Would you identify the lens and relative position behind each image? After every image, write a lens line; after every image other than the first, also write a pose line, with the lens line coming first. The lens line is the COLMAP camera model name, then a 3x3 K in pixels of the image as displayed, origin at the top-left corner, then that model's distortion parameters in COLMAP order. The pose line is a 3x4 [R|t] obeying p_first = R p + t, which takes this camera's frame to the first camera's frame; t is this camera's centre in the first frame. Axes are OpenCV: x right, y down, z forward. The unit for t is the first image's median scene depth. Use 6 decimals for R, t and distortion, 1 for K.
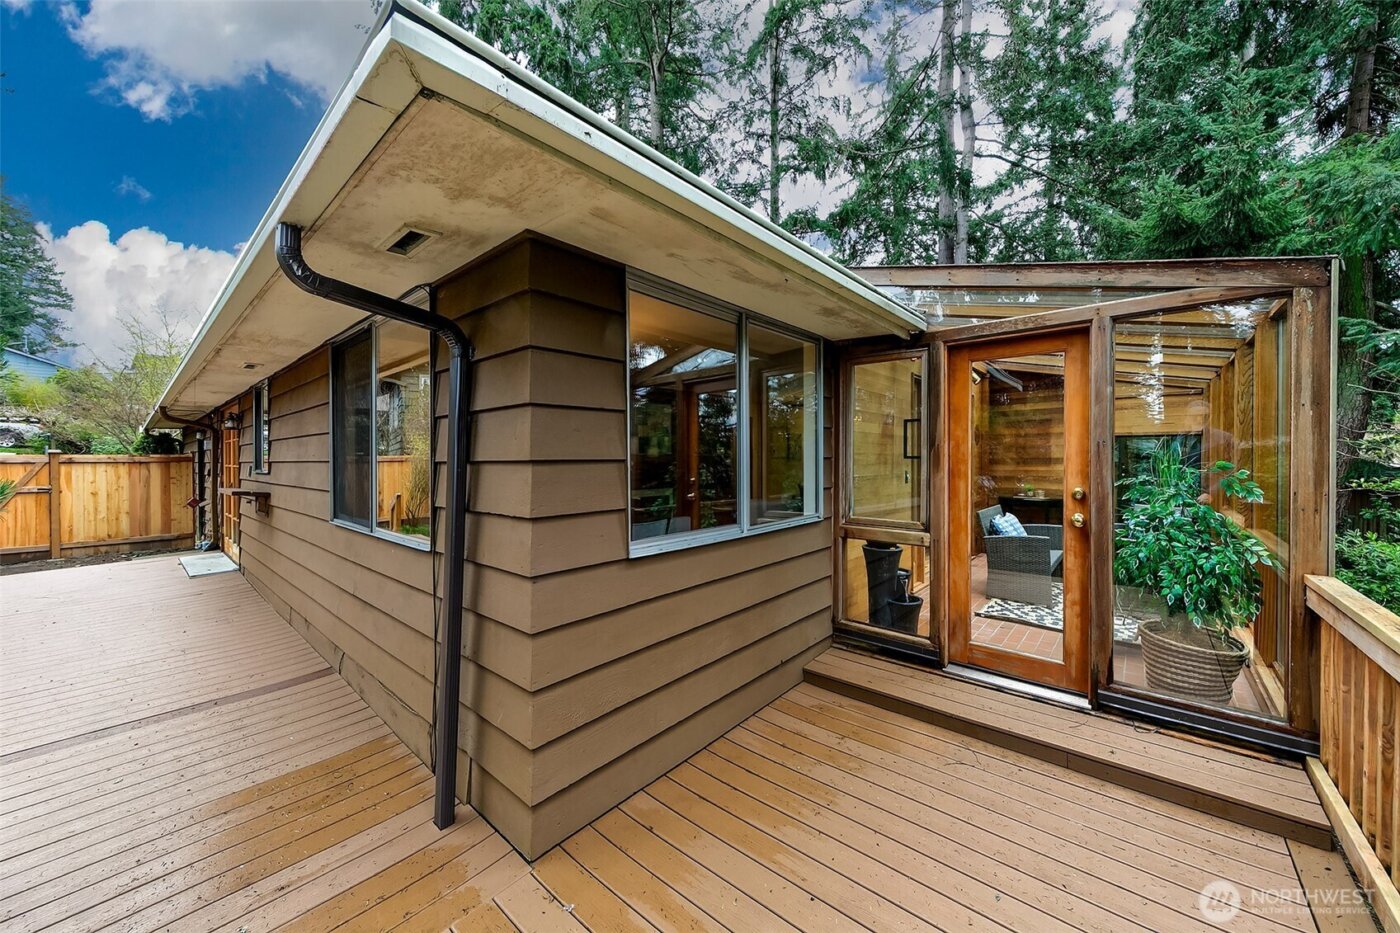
lens RADIAL K [[514.7, 0, 700.6], [0, 514.7, 458.1], [0, 0, 1]] dist [0.001951, 0.000079]
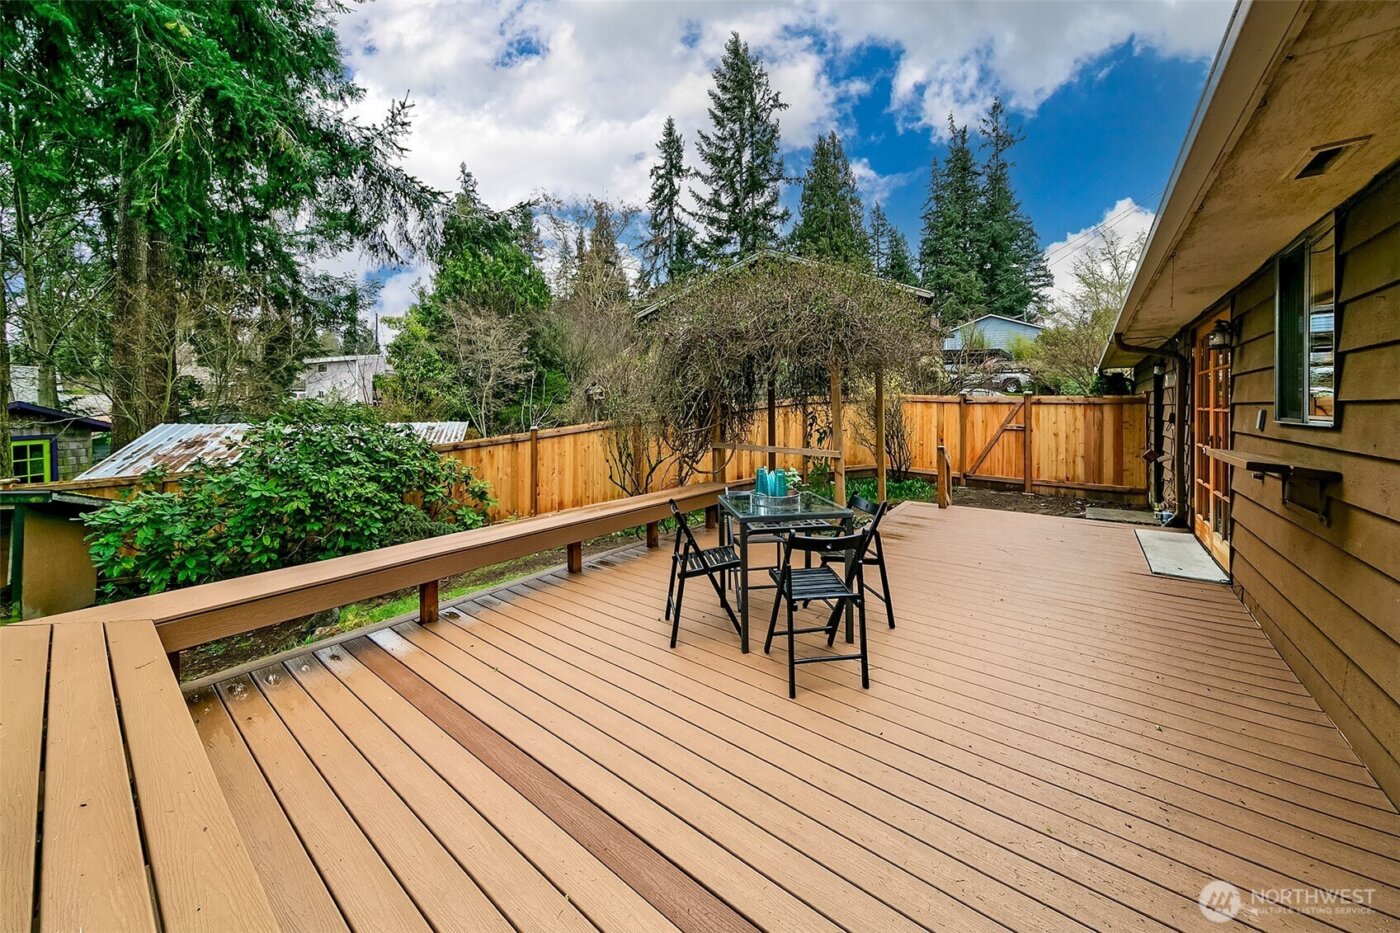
lens RADIAL K [[514.7, 0, 729.5], [0, 514.7, 398.4], [0, 0, 1]] dist [0.001951, 0.000079]
pose [[0.126140, 0.001515, -0.992011, -0.268167], [-0.009851, 0.999951, 0.000275, 0.005458], [0.991964, 0.009738, 0.126148, 0.249041]]
